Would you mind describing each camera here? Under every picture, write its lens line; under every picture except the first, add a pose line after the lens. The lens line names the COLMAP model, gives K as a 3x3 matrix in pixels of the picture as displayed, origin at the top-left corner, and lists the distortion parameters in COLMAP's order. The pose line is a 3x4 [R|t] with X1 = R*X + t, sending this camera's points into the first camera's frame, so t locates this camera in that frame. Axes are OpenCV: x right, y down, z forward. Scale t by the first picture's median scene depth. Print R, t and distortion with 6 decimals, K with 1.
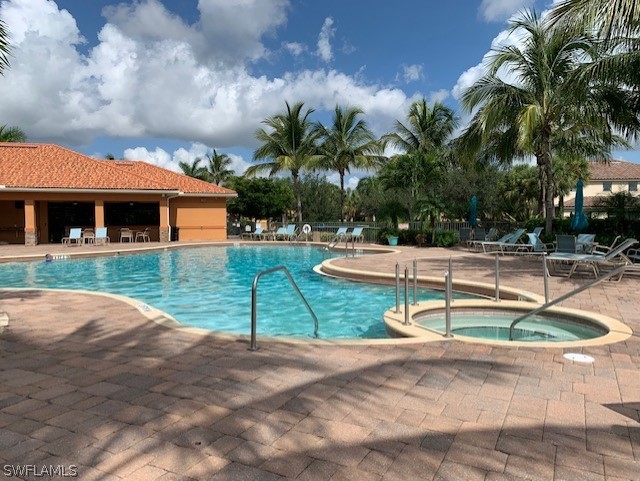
lens RADIAL K [[489.0, 0, 319.5], [0, 489.0, 236.6], [0, 0, 1]] dist [0.007017, -0.008920]
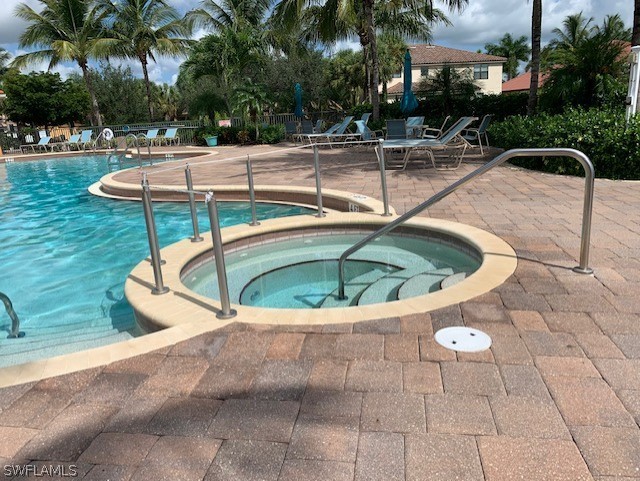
lens RADIAL K [[489.0, 0, 319.5], [0, 489.0, 236.6], [0, 0, 1]] dist [0.007017, -0.008920]
pose [[0.943437, -0.132847, 0.303774, 0.043705], [0.069357, 0.975023, 0.210995, 0.004399], [-0.324217, -0.177992, 0.929087, 0.104751]]
